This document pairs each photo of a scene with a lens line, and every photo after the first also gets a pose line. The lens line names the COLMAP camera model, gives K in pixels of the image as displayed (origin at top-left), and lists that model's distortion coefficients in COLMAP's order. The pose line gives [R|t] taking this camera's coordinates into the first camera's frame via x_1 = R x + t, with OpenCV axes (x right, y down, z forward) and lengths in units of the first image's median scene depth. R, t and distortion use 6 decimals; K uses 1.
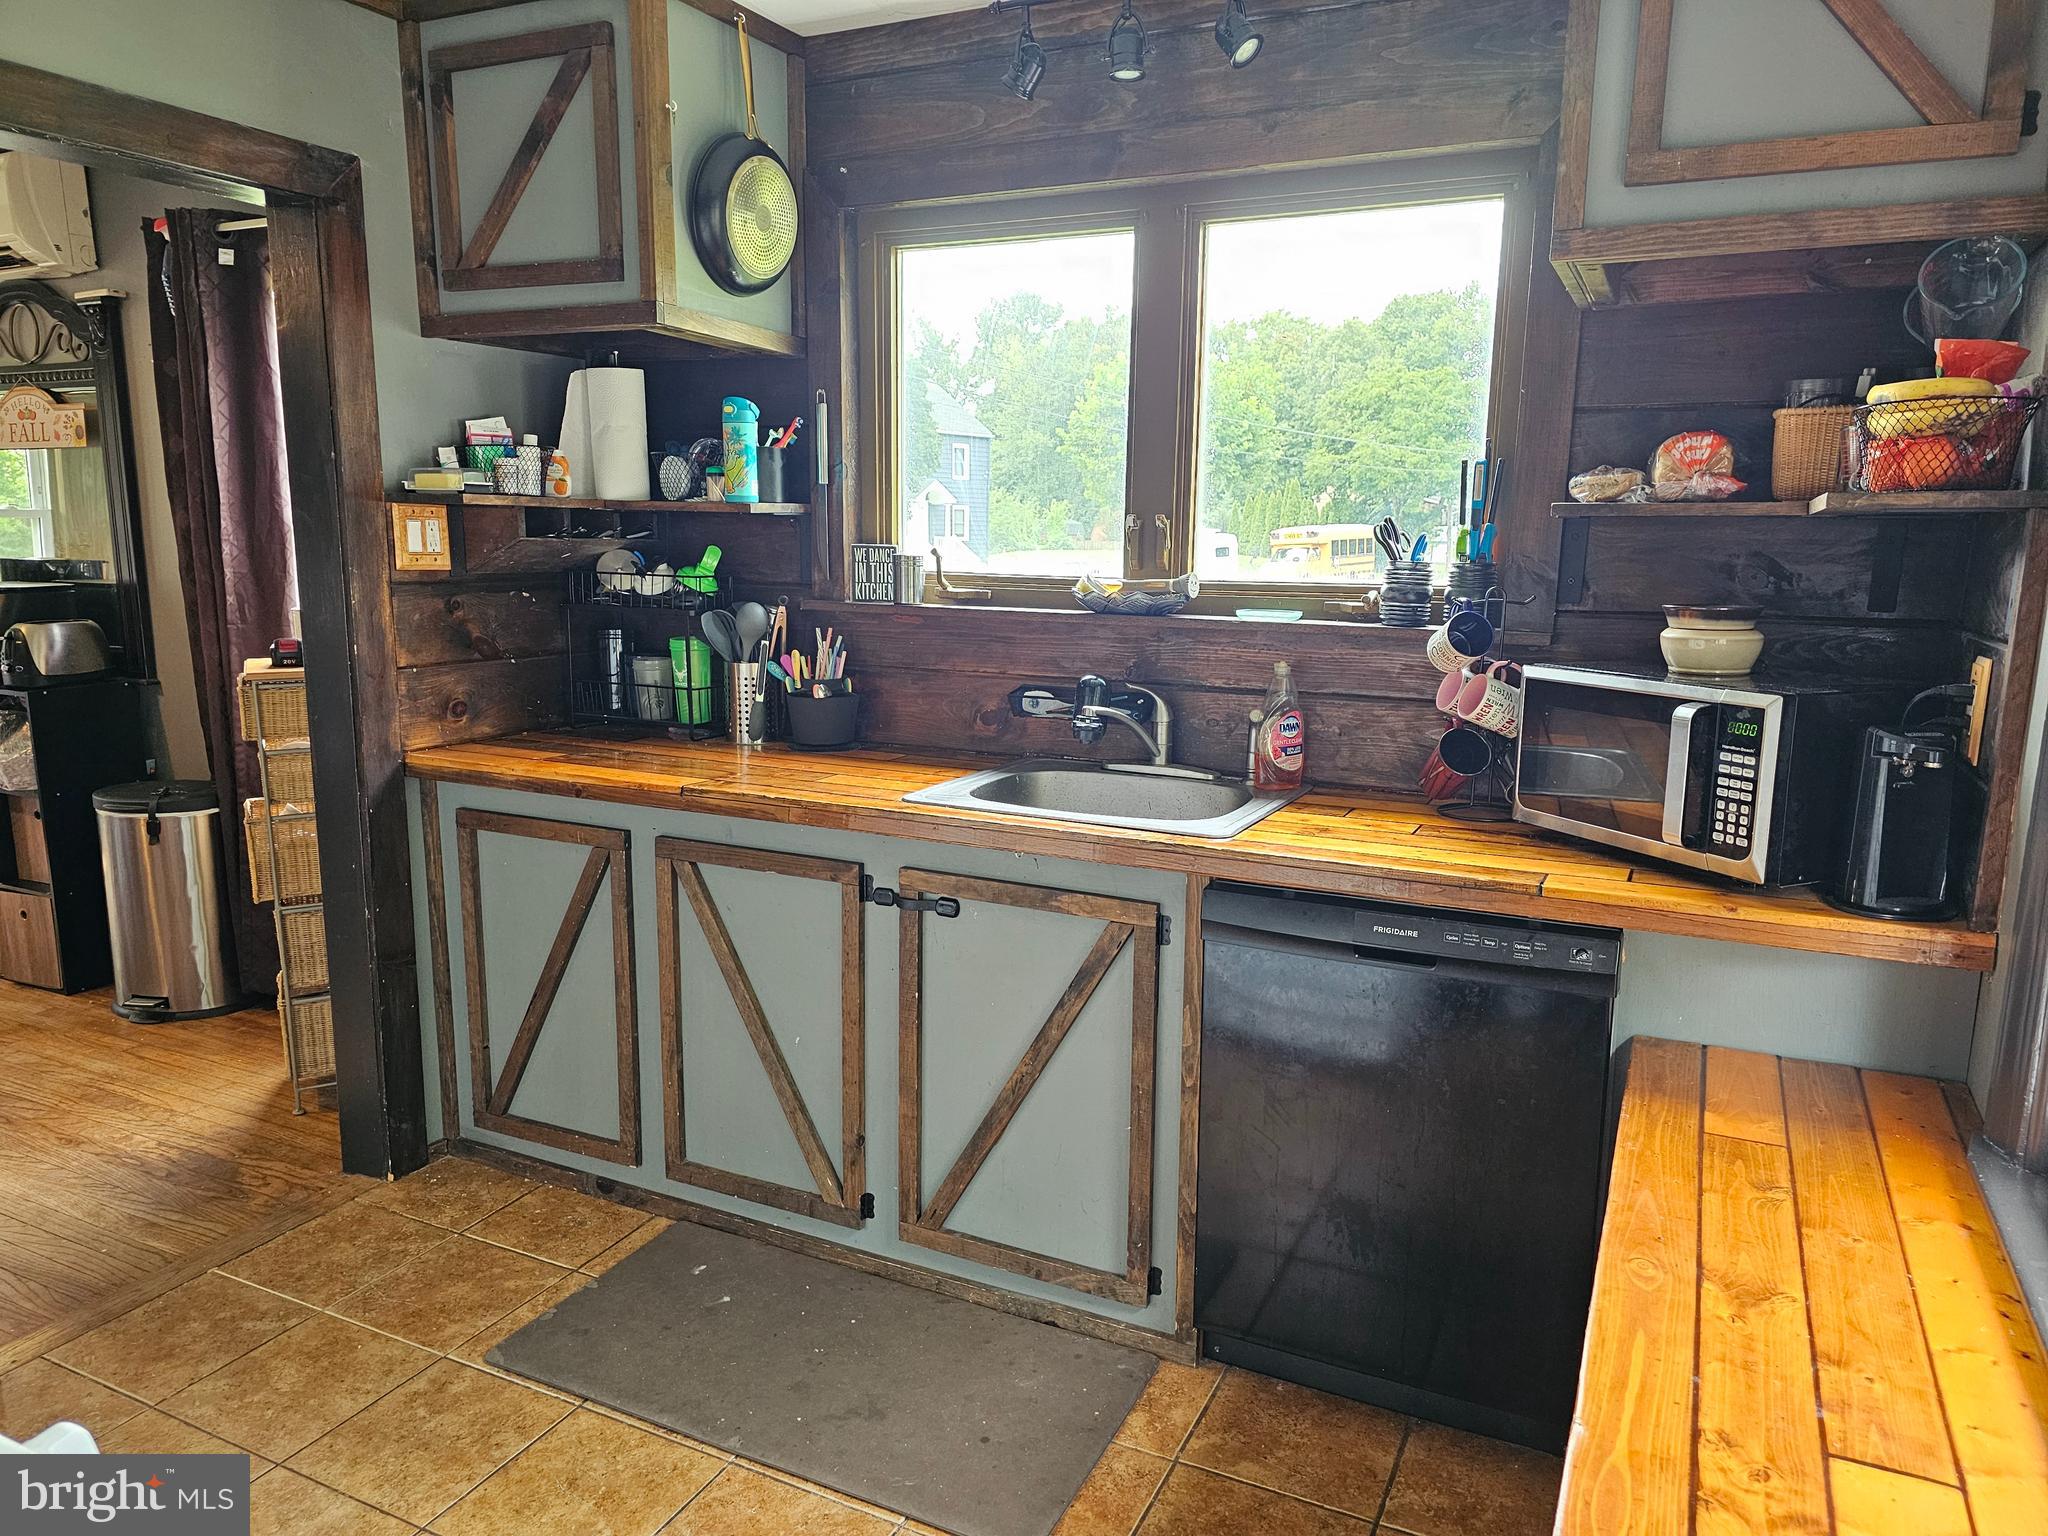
lens RADIAL K [[1369.1, 0, 1021.6], [0, 1369.1, 759.5], [0, 0, 1]] dist [0.068469, -0.059514]
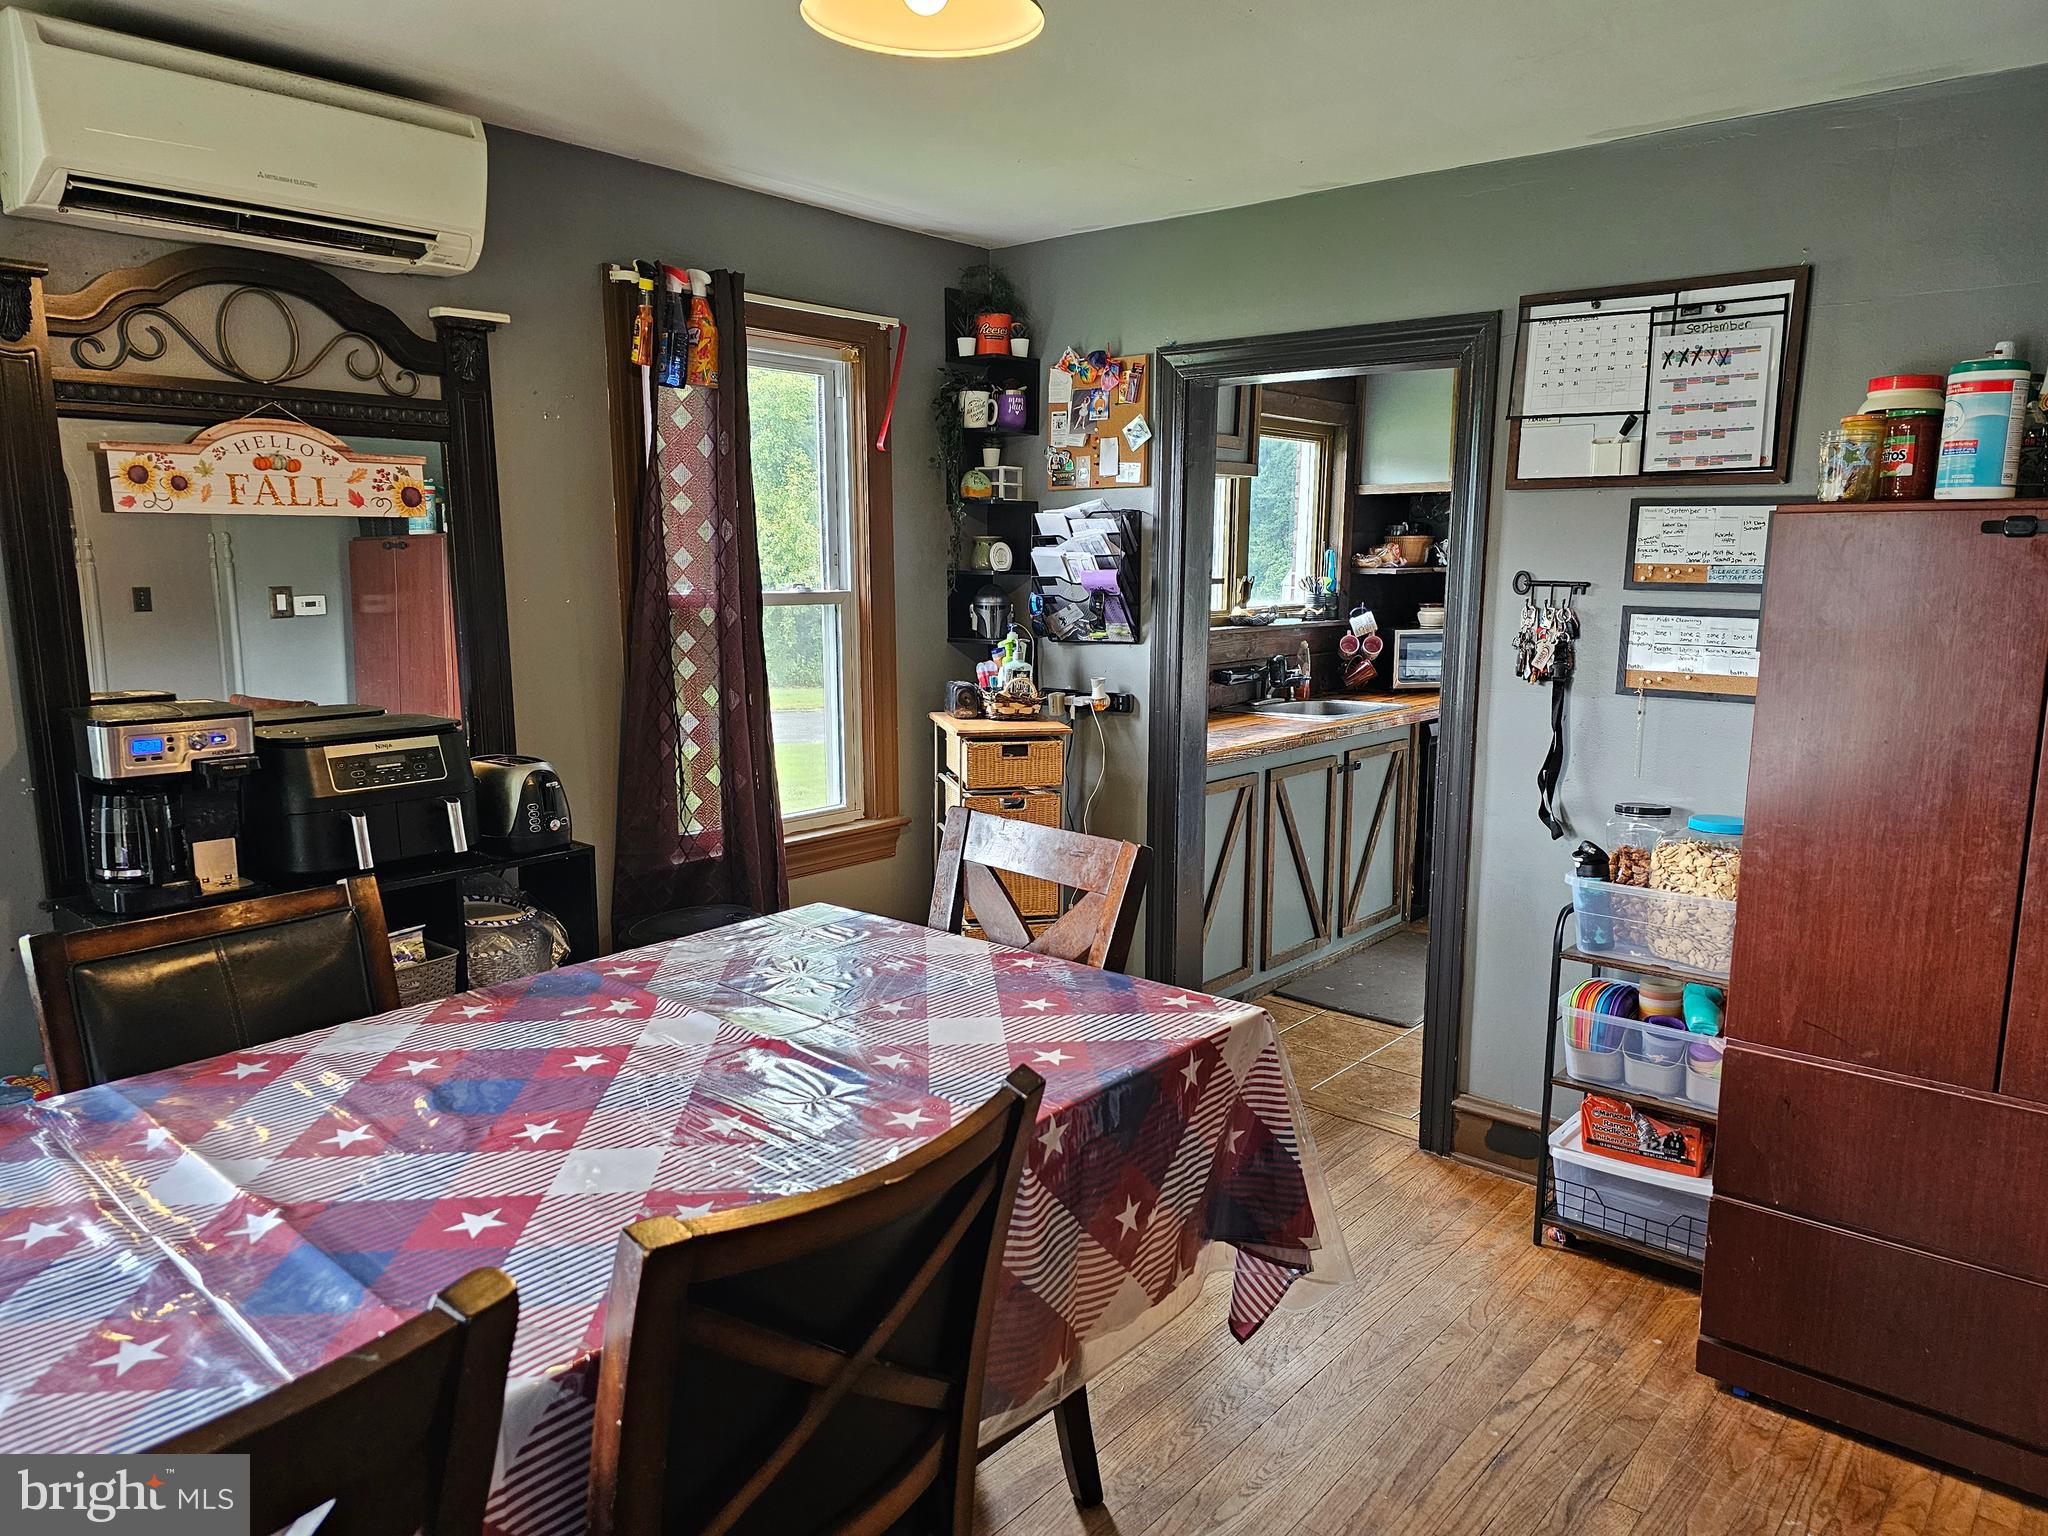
lens RADIAL K [[1369.1, 0, 1007.0], [0, 1369.1, 781.4], [0, 0, 1]] dist [0.068469, -0.059514]
pose [[0.259733, -0.172162, 0.950210, -2.029951], [0.165284, 0.977385, 0.131907, -0.216424], [-0.951431, 0.122794, 0.282314, 0.844728]]
